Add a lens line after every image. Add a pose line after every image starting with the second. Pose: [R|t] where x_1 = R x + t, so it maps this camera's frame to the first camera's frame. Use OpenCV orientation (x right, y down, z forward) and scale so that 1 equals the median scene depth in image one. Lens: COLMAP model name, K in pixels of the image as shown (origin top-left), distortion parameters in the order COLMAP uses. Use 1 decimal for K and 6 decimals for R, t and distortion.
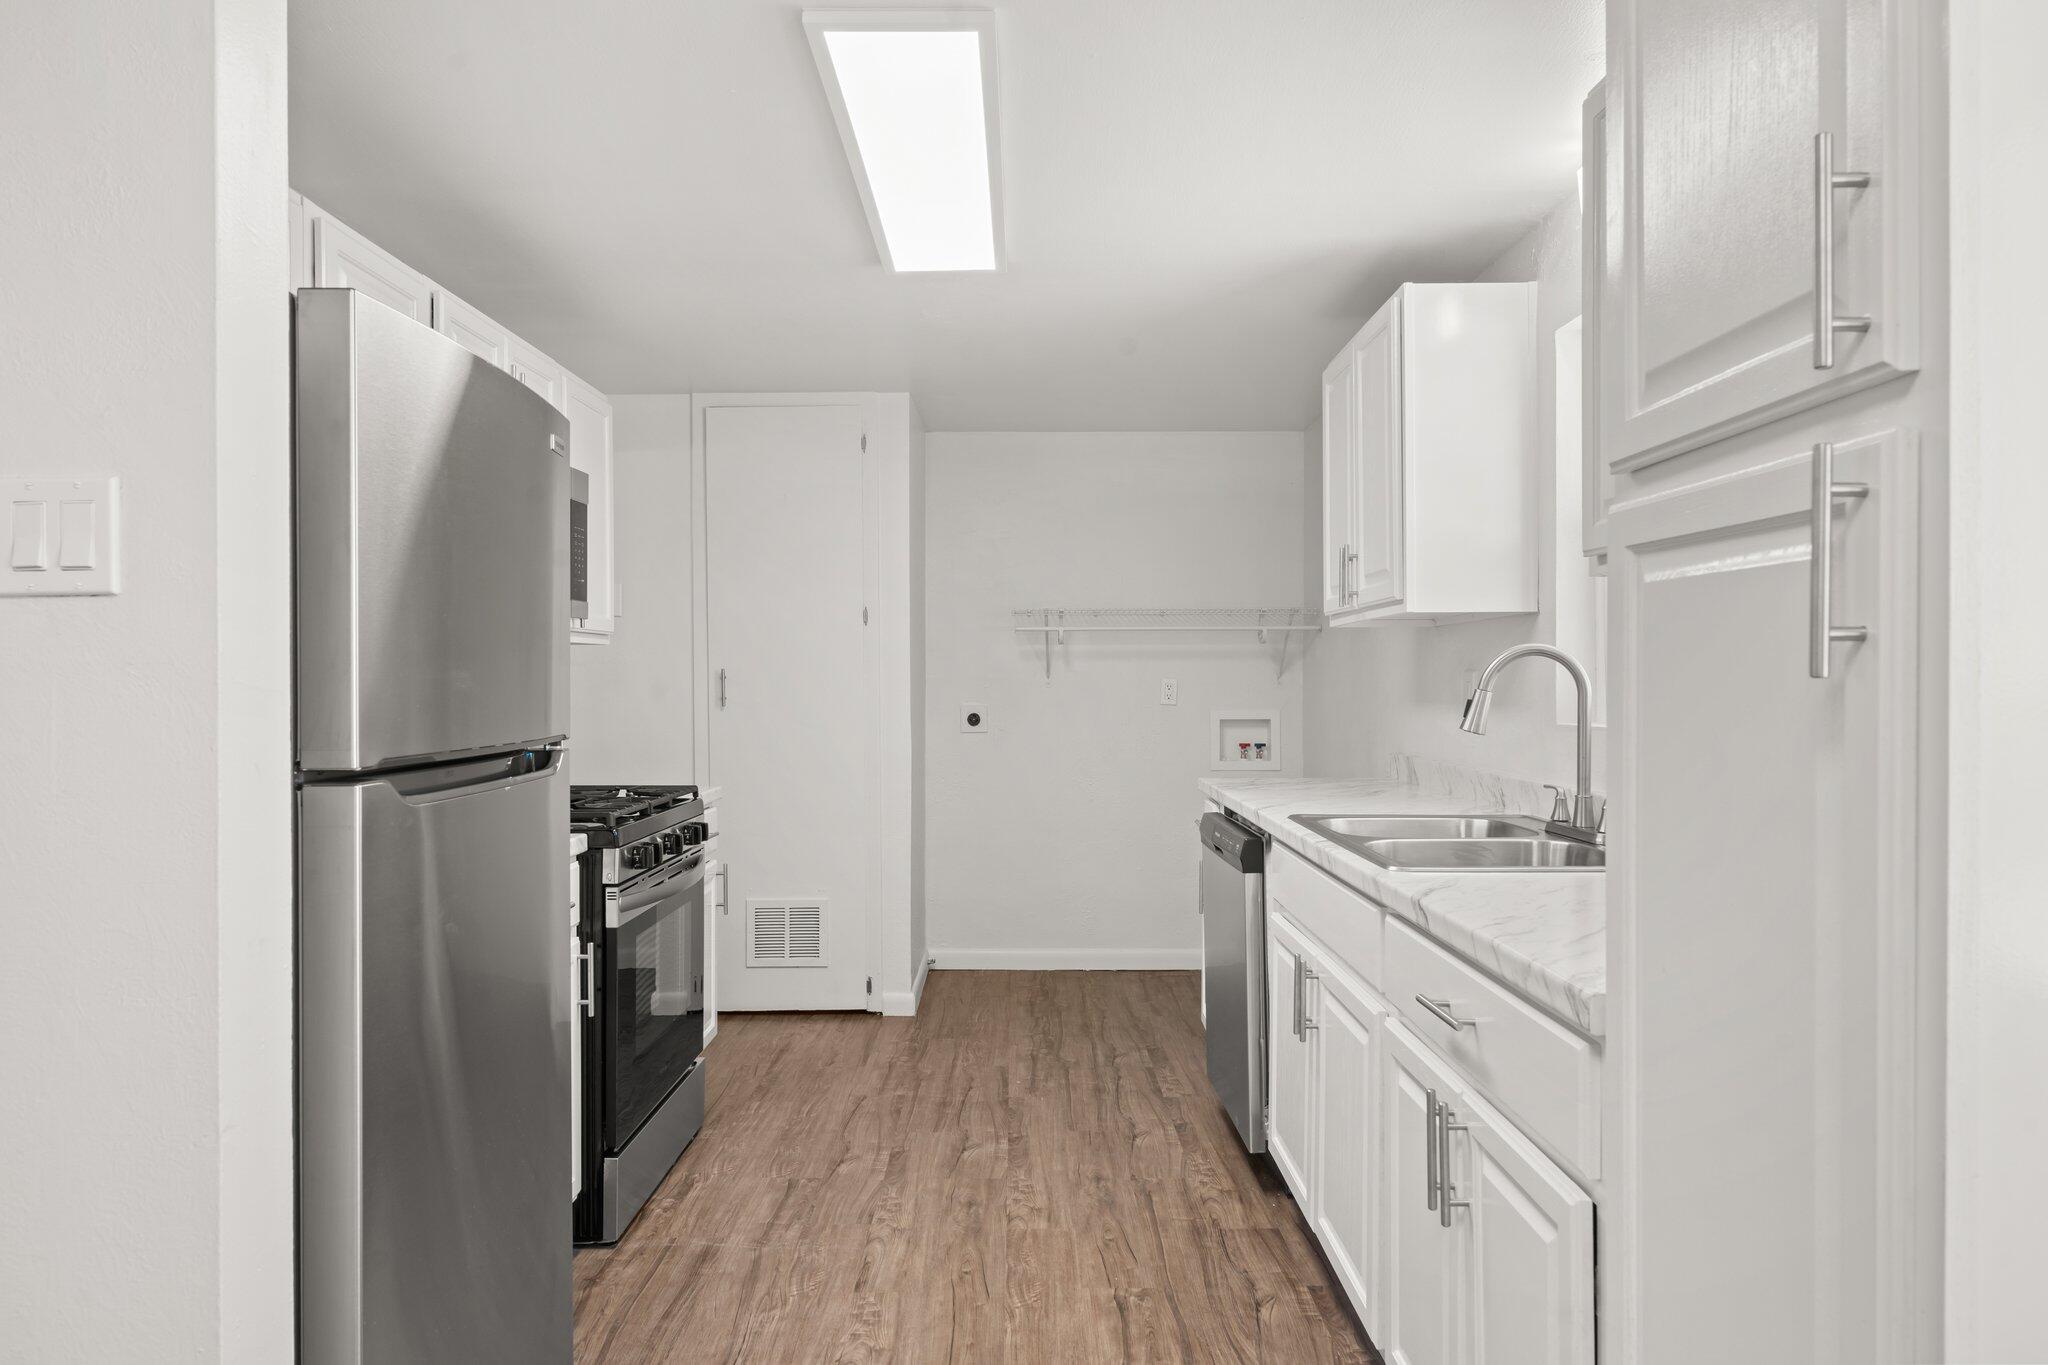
lens RADIAL K [[1285.5, 0, 1019.9], [0, 1285.5, 675.5], [0, 0, 1]] dist [-0.003224, 0.004862]
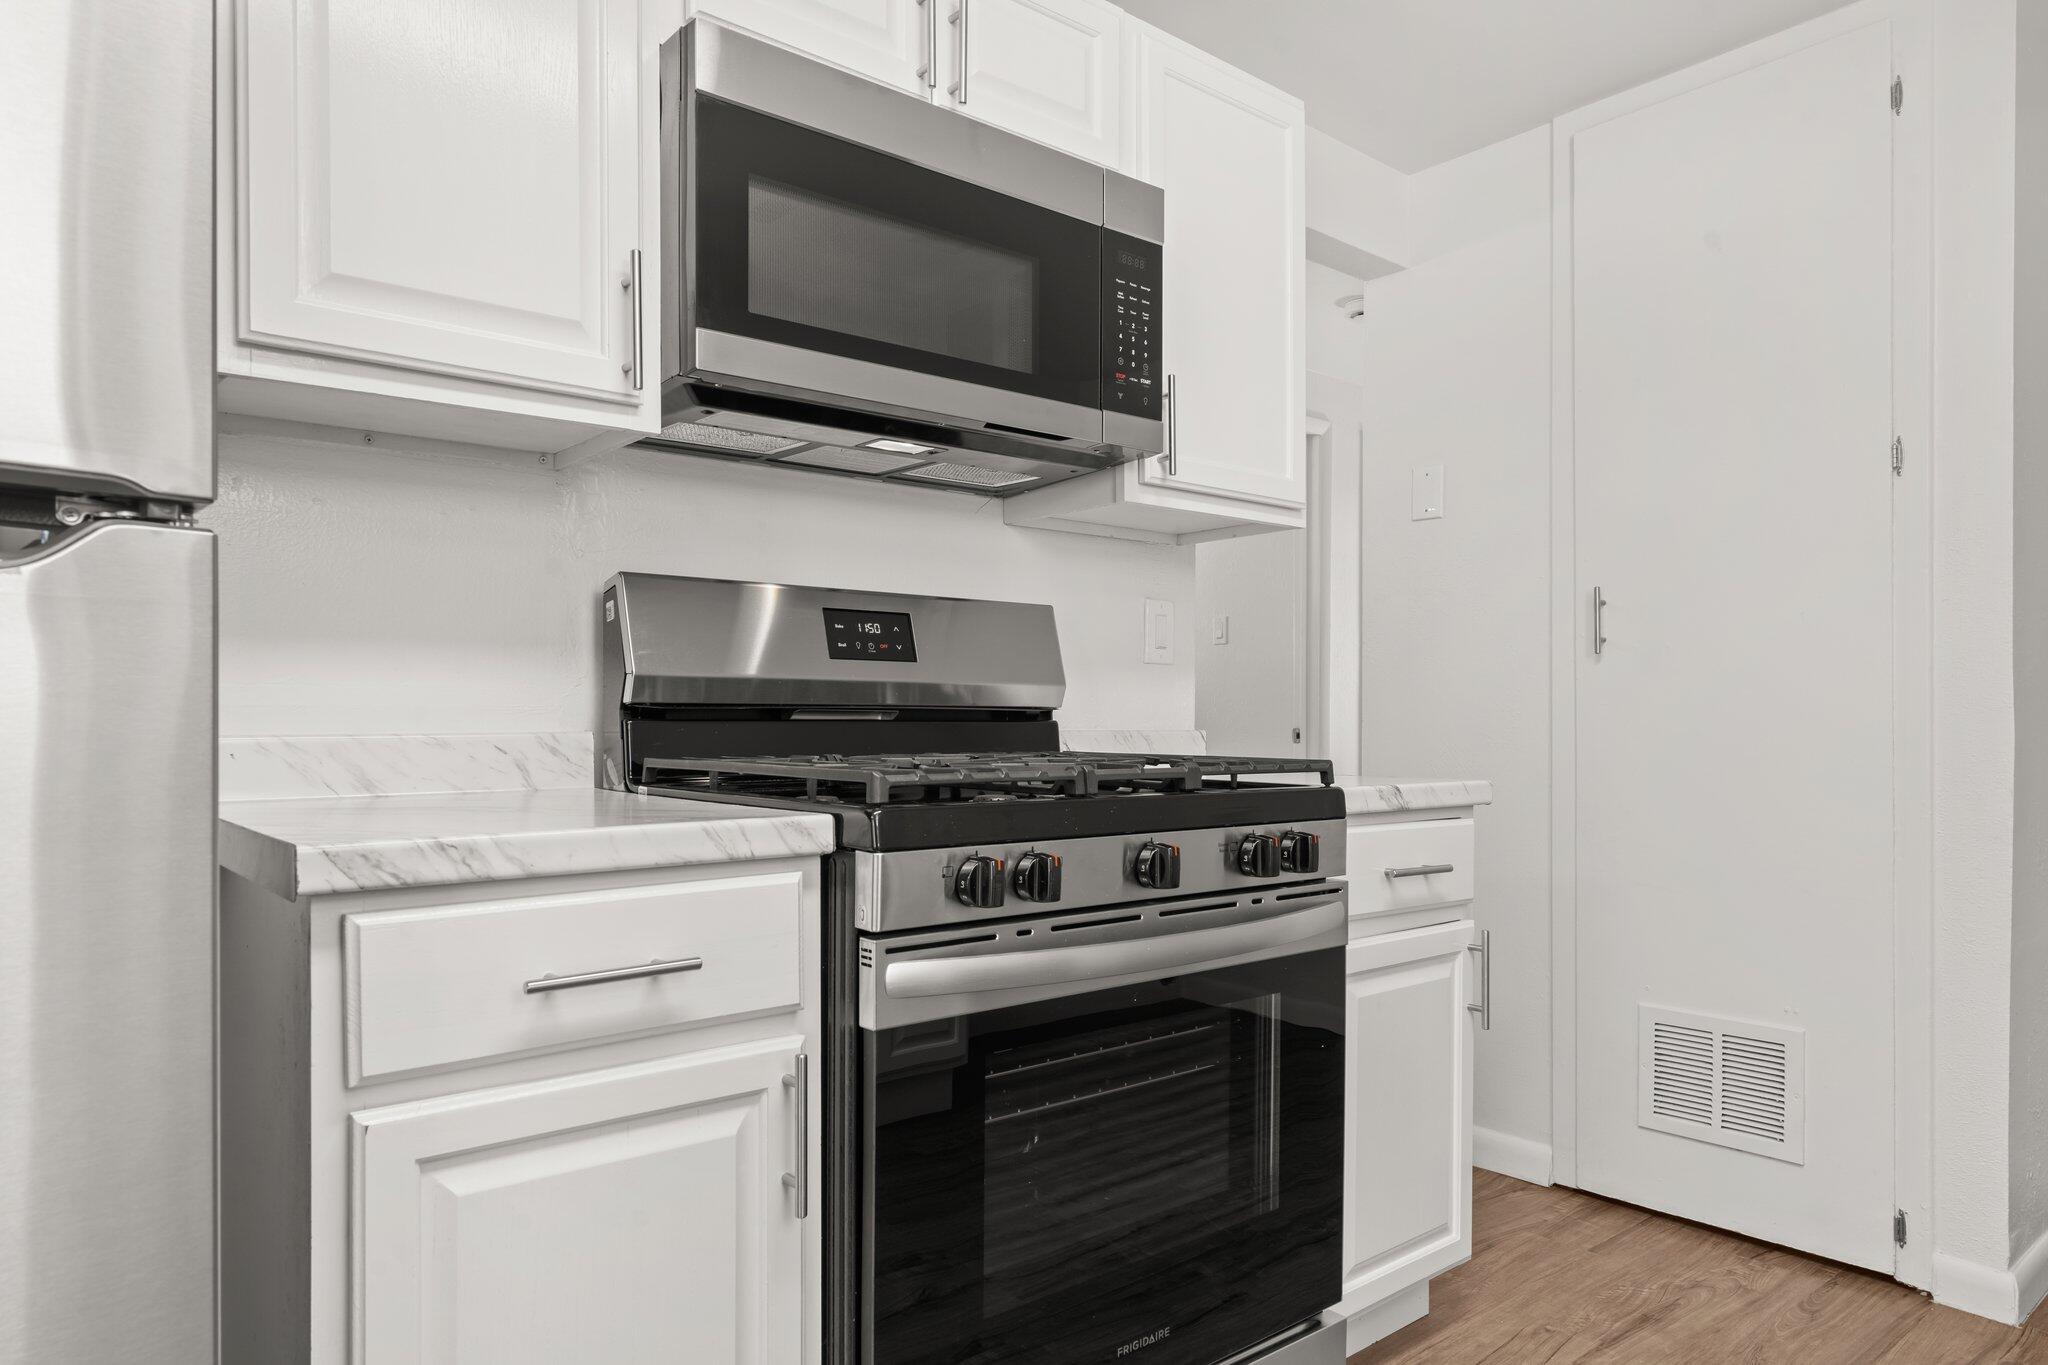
lens RADIAL K [[1285.5, 0, 1011.8], [0, 1285.5, 713.8], [0, 0, 1]] dist [-0.003224, 0.004862]
pose [[0.647059, 0.007919, -0.762399, 0.050447], [-0.006098, 0.999968, 0.005211, 0.075877], [0.762416, 0.001277, 0.647086, 0.676866]]
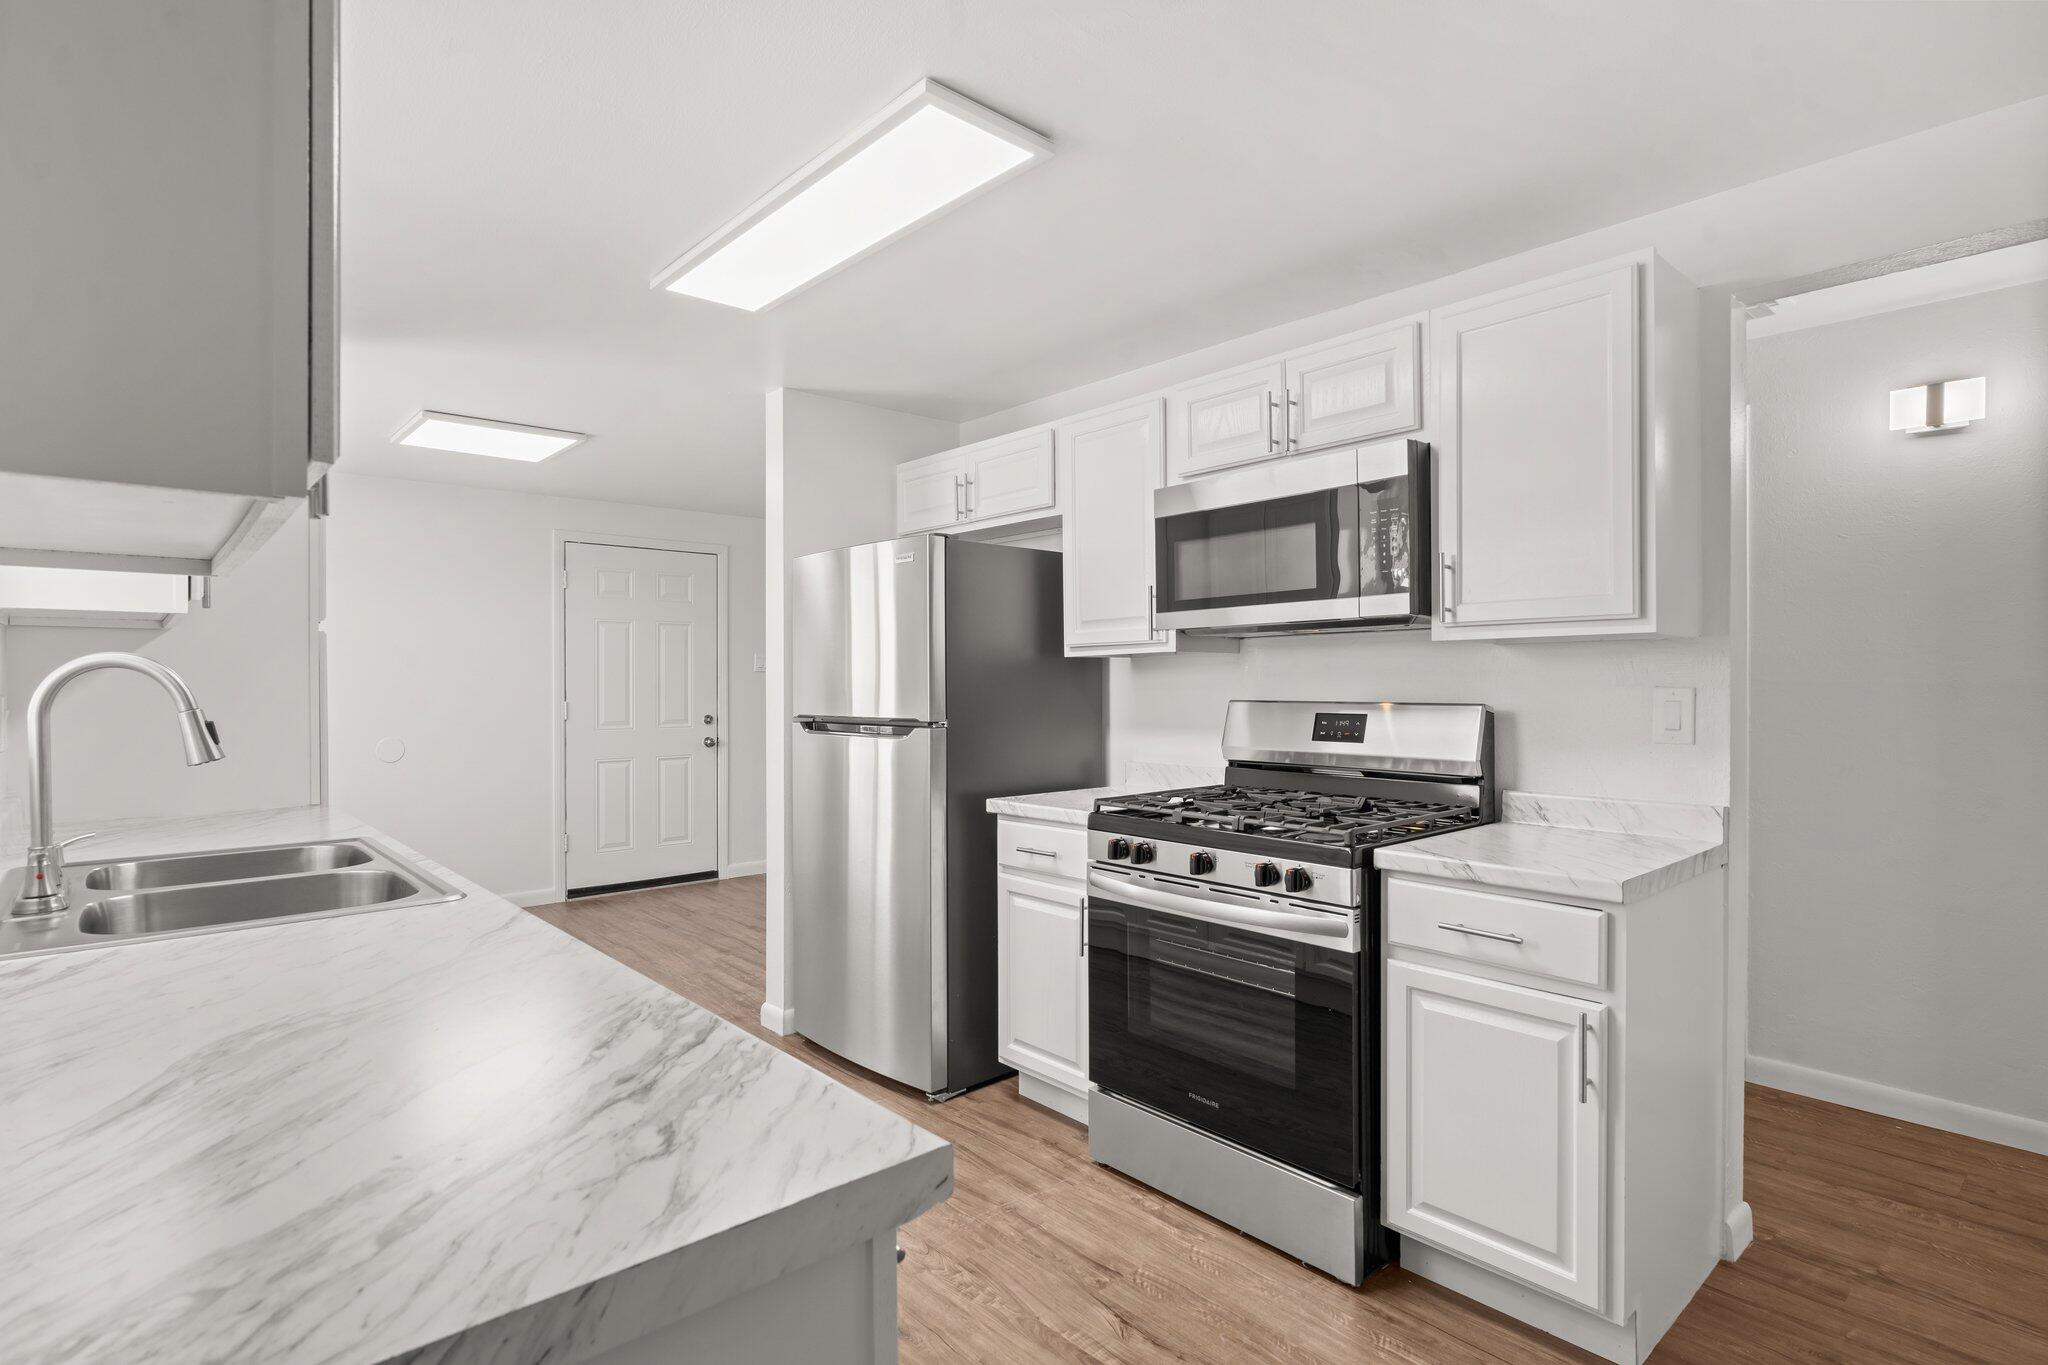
lens RADIAL K [[1007.6, 0, 1009.6], [0, 1007.6, 670.4], [0, 0, 1]] dist [-0.002671, 0.000075]
pose [[-0.749161, 0.006271, -0.662358, 0.331906], [0.016426, 0.999824, -0.009113, -0.006989], [0.662184, -0.017707, -0.749132, 1.518160]]
